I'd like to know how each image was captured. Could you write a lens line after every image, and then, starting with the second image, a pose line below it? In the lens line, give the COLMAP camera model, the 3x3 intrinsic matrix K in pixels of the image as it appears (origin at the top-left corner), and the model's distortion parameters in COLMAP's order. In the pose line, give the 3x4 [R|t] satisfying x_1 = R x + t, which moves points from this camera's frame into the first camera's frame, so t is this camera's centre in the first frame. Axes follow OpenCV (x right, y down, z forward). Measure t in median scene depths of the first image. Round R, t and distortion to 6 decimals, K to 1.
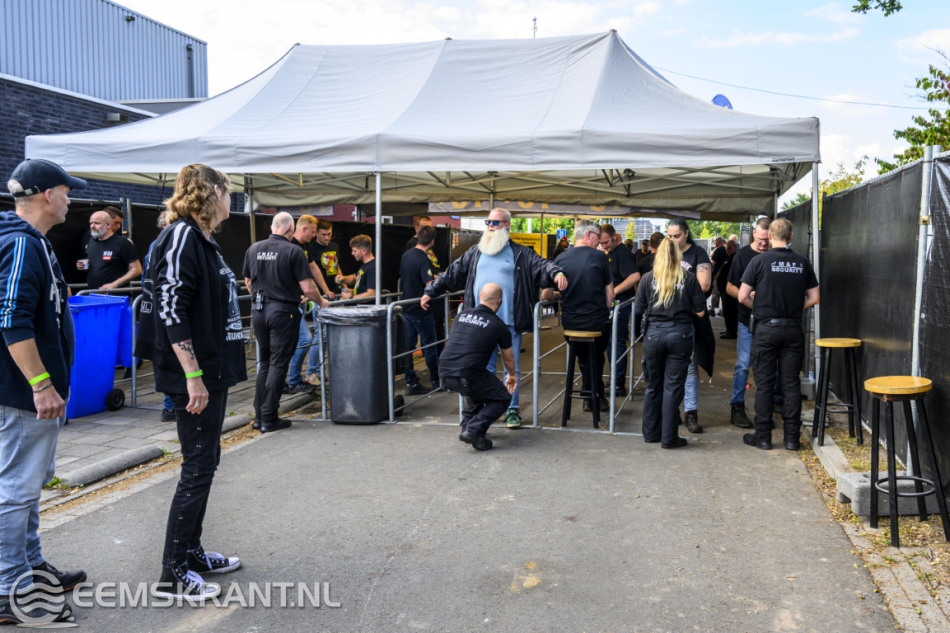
lens RADIAL K [[683.9, 0, 481.2], [0, 683.9, 310.8], [0, 0, 1]] dist [0.010528, 0.002726]
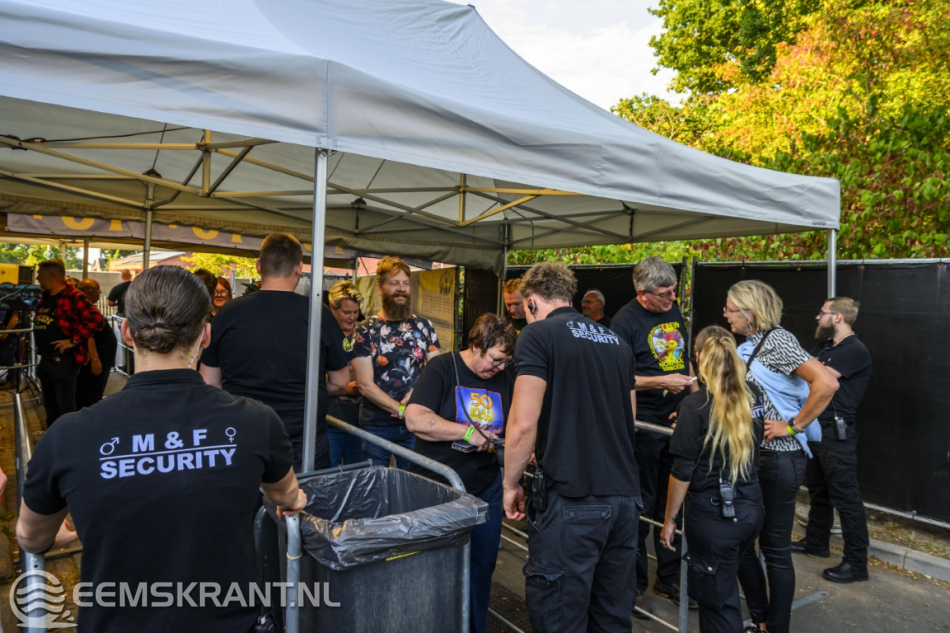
lens RADIAL K [[683.9, 0, 509.3], [0, 683.9, 316.5], [0, 0, 1]] dist [0.010528, 0.002726]
pose [[0.667968, -0.004051, 0.744179, -0.234307], [0.038043, 0.998864, -0.028709, -0.051824], [-0.743217, 0.047487, 0.667363, 0.388825]]
